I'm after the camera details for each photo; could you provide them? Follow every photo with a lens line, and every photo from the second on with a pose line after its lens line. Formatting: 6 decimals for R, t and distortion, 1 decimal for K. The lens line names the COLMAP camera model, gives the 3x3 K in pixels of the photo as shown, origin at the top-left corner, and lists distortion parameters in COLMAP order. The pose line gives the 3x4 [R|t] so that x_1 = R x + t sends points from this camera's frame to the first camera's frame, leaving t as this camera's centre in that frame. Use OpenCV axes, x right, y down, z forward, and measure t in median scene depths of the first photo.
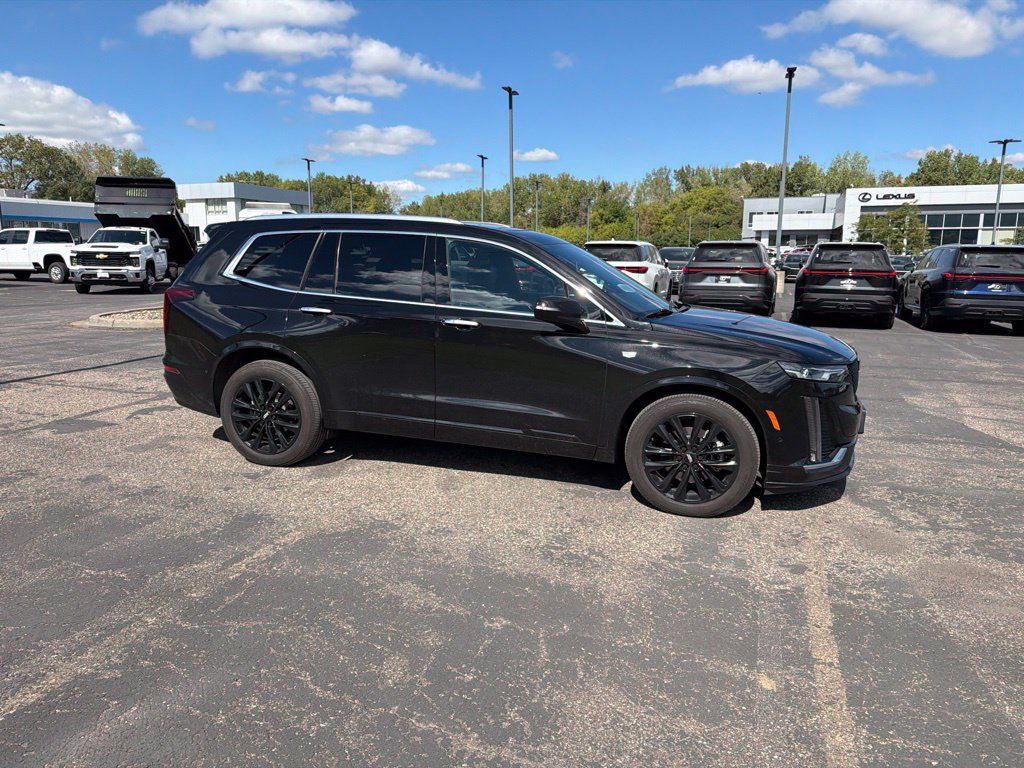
lens RADIAL K [[718.9, 0, 510.3], [0, 718.9, 386.7], [0, 0, 1]] dist [0.032252, -0.042058]
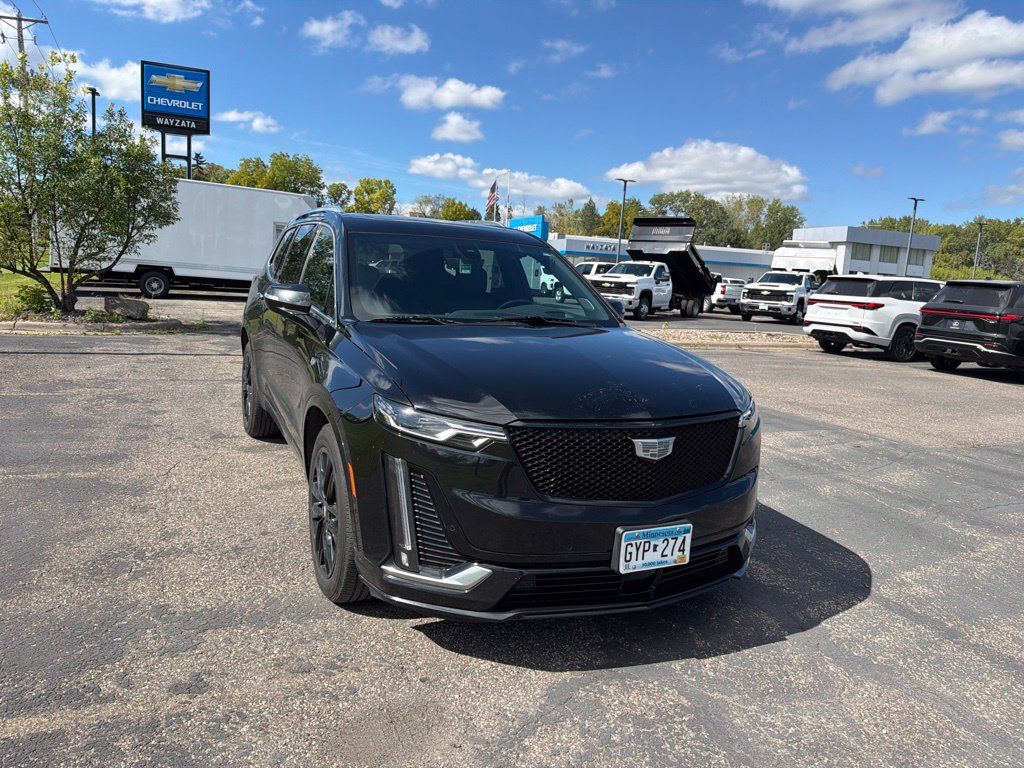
lens RADIAL K [[717.3, 0, 509.3], [0, 717.3, 384.8], [0, 0, 1]] dist [0.055077, -0.076289]
pose [[0.675671, 0.142339, -0.723331, 0.801722], [-0.188474, 0.981928, 0.017170, -0.067003], [0.712703, 0.124728, 0.690288, 0.554588]]
